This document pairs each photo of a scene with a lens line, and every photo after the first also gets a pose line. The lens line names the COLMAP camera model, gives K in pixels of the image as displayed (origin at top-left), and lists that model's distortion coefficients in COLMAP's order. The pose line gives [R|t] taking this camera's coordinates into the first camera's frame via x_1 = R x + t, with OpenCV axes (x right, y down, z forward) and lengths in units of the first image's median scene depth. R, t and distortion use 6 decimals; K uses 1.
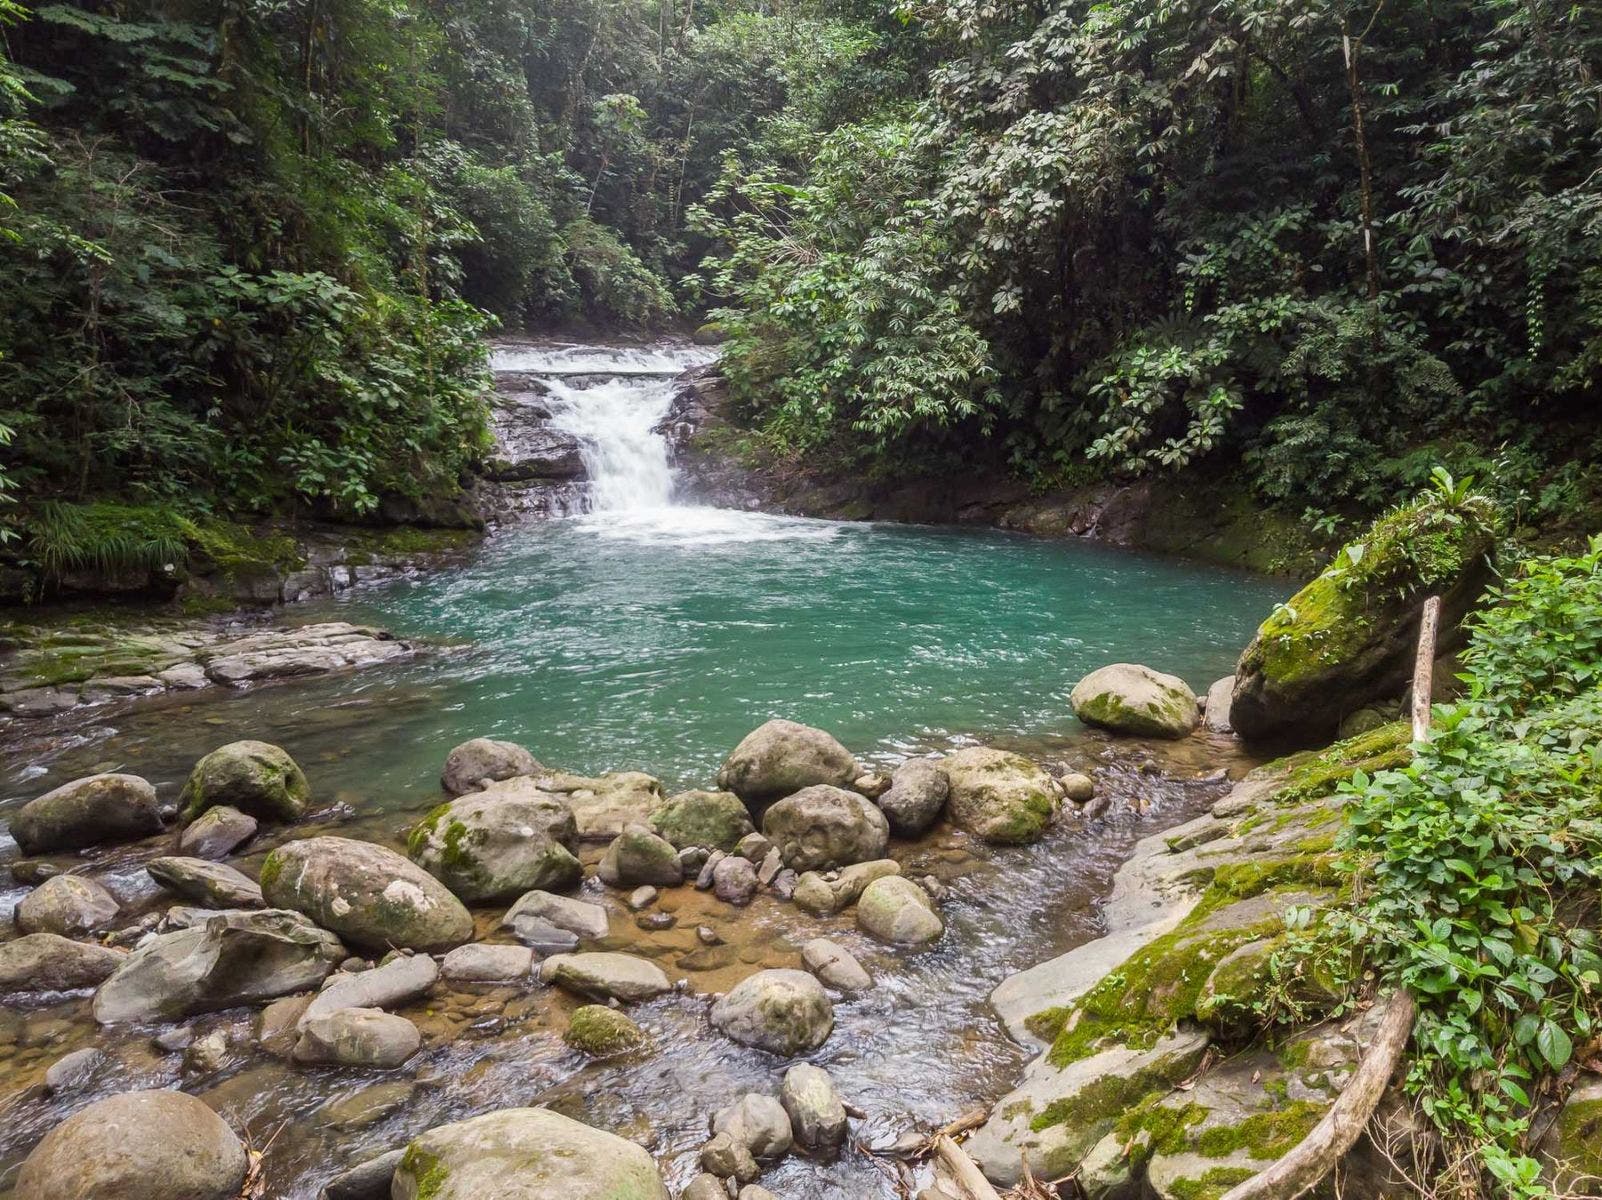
lens RADIAL K [[1200.2, 0, 815.9], [0, 1200.2, 585.7], [0, 0, 1]] dist [-0.001425, -0.004564]
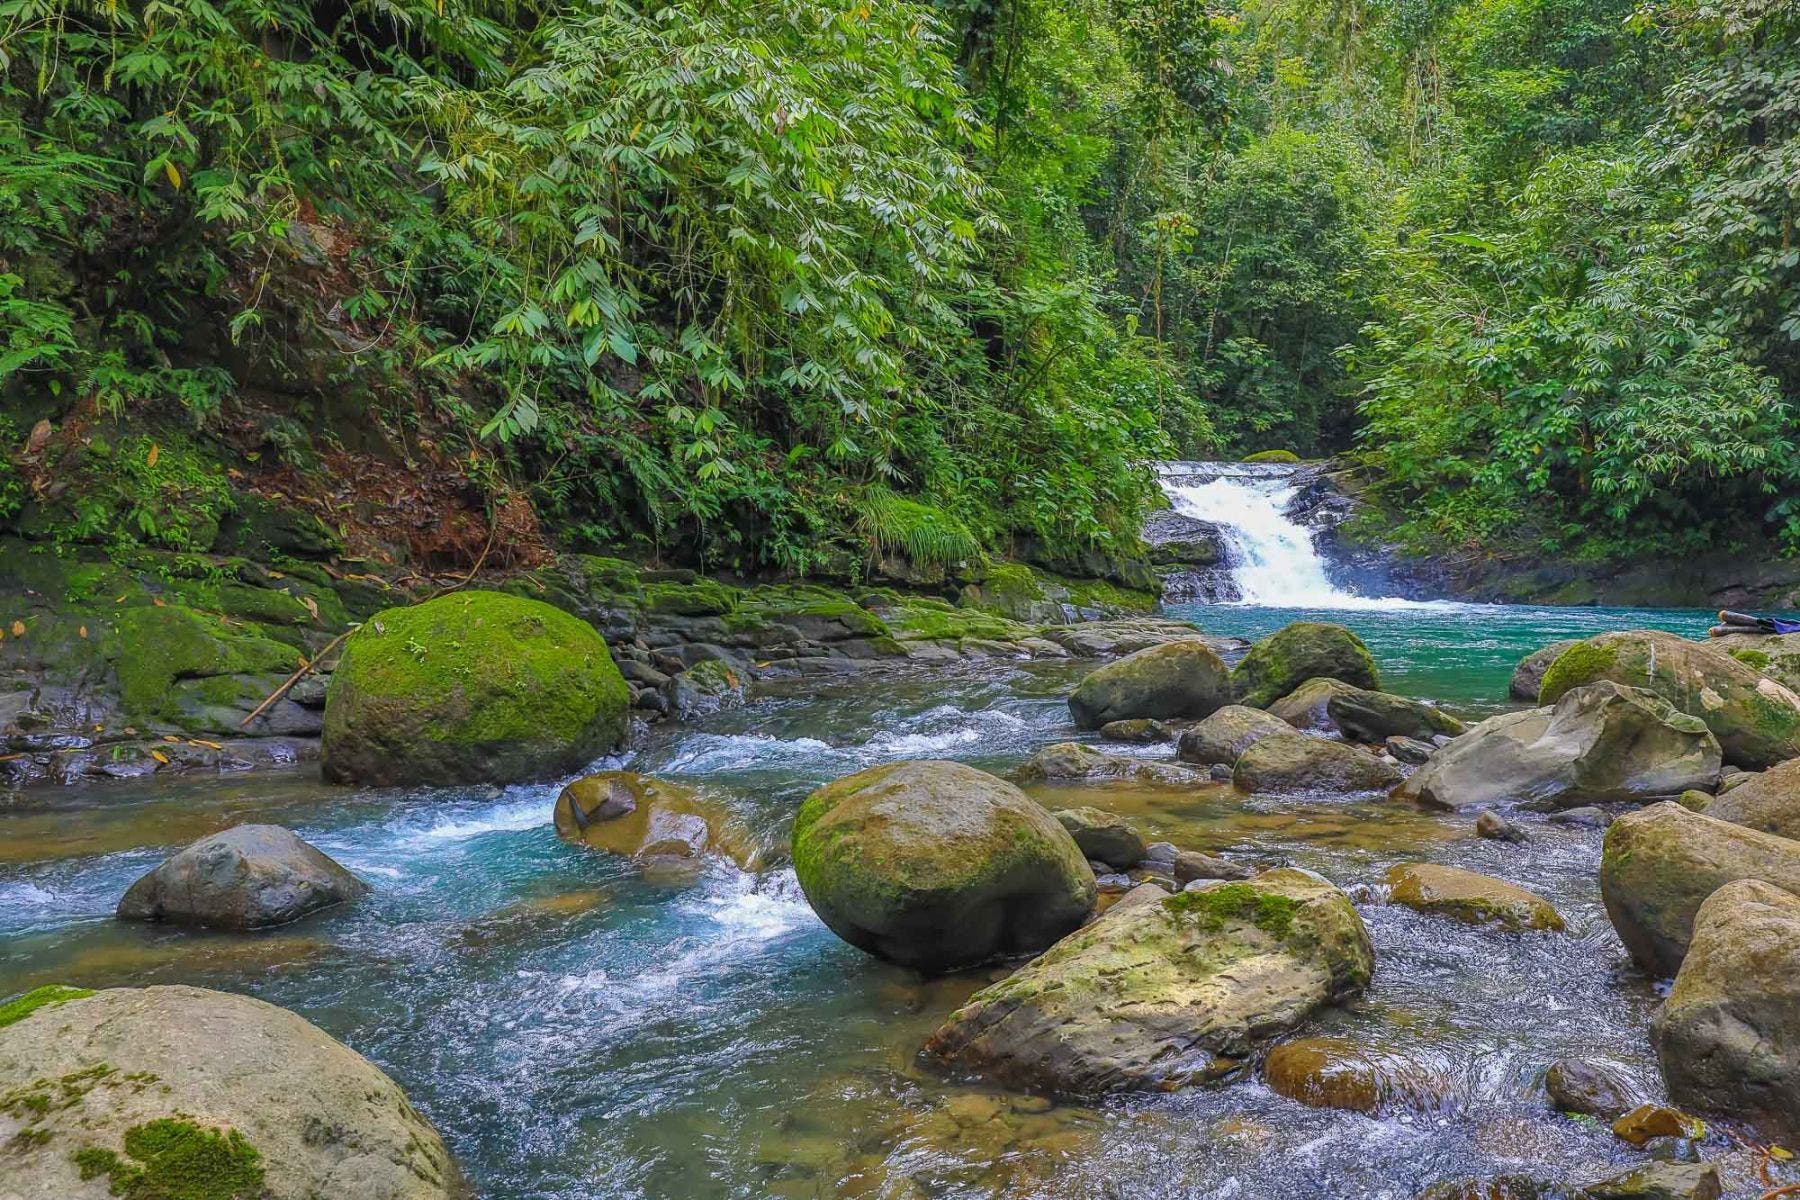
lens RADIAL K [[1310.5, 0, 907.9], [0, 1310.5, 617.1], [0, 0, 1]] dist [0.008705, 0.001699]
pose [[0.967757, 0.002532, -0.251874, -0.200148], [-0.037841, 0.990063, -0.135440, 0.102137], [0.249028, 0.140604, 0.958236, 0.009855]]
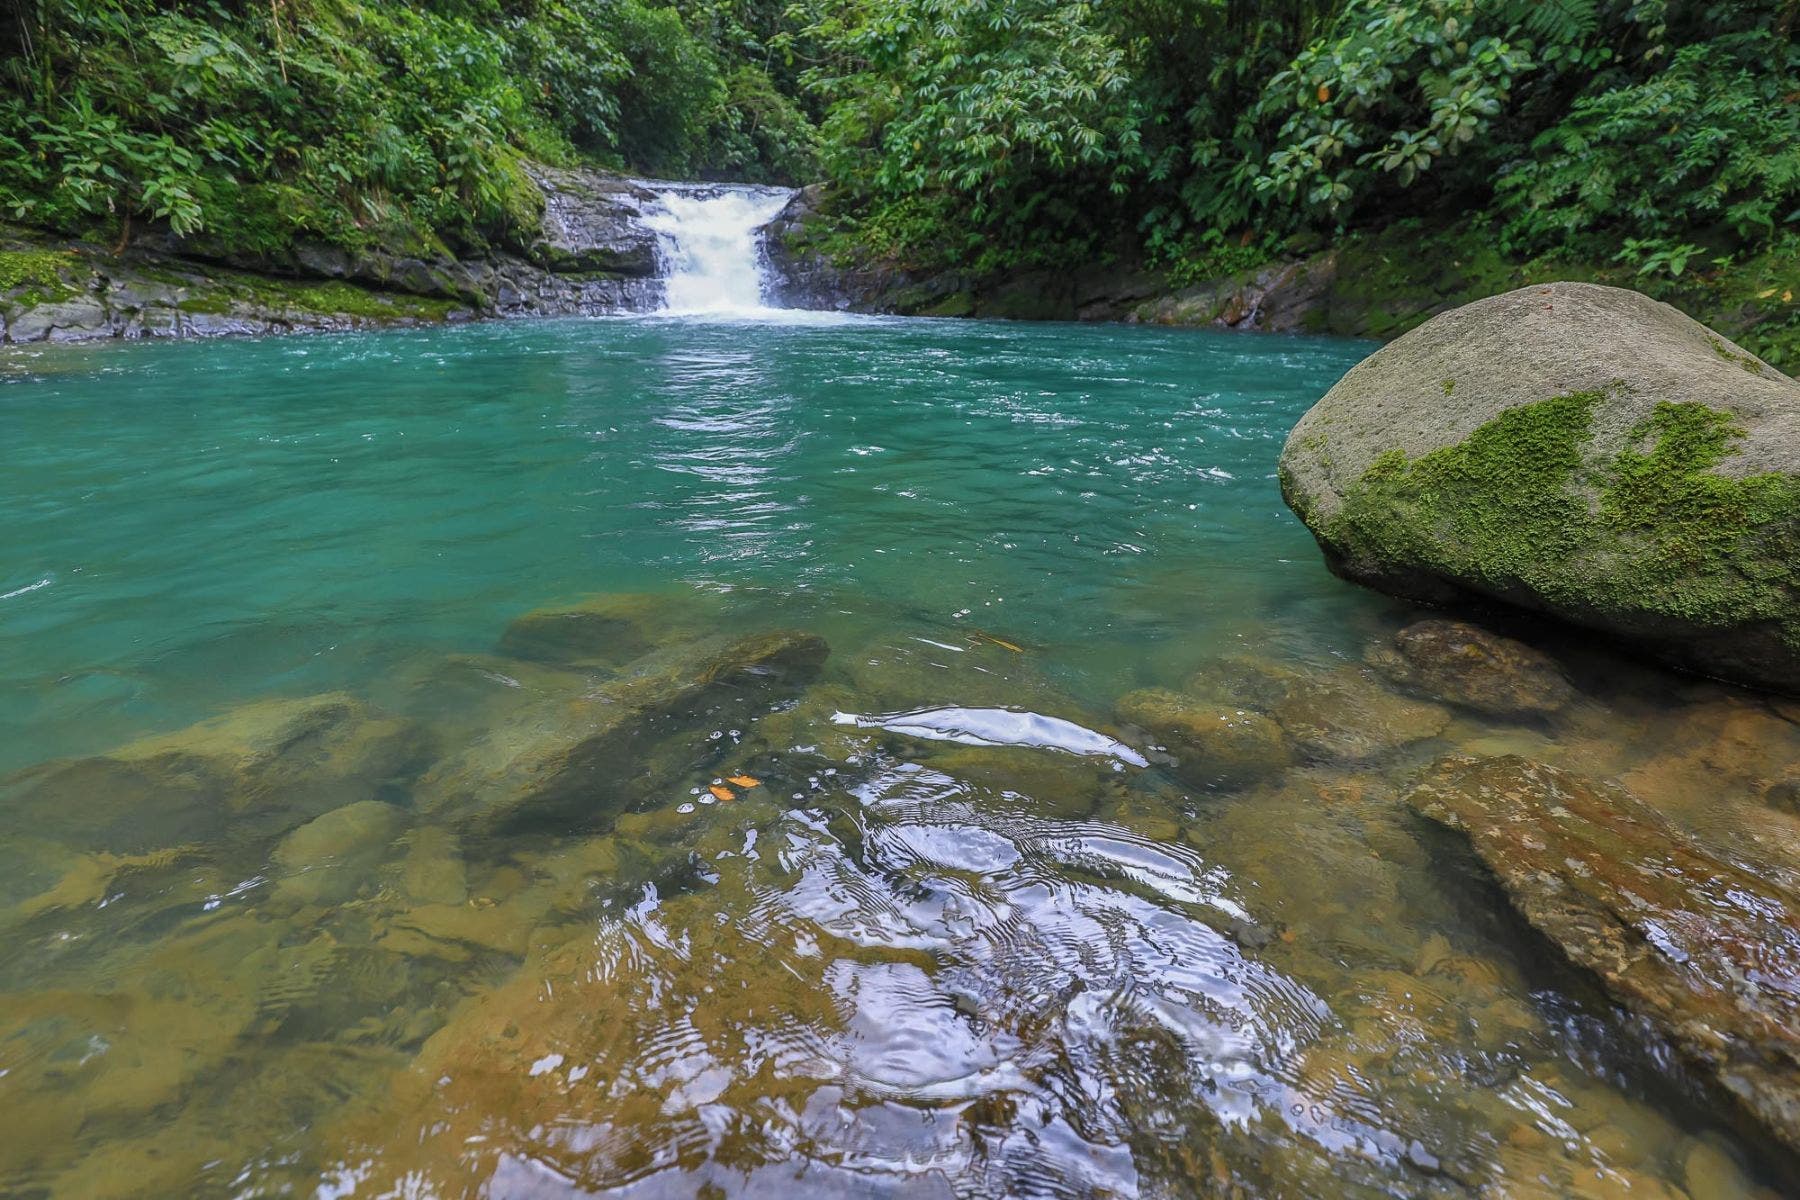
lens RADIAL K [[846.1, 0, 896.8], [0, 846.1, 596.4], [0, 0, 1]] dist [-0.025458, 0.000185]
pose [[0.991334, 0.046544, -0.122844, 0.081430], [-0.026362, 0.986591, 0.161068, 0.047253], [0.128694, -0.156433, 0.979268, 0.418936]]
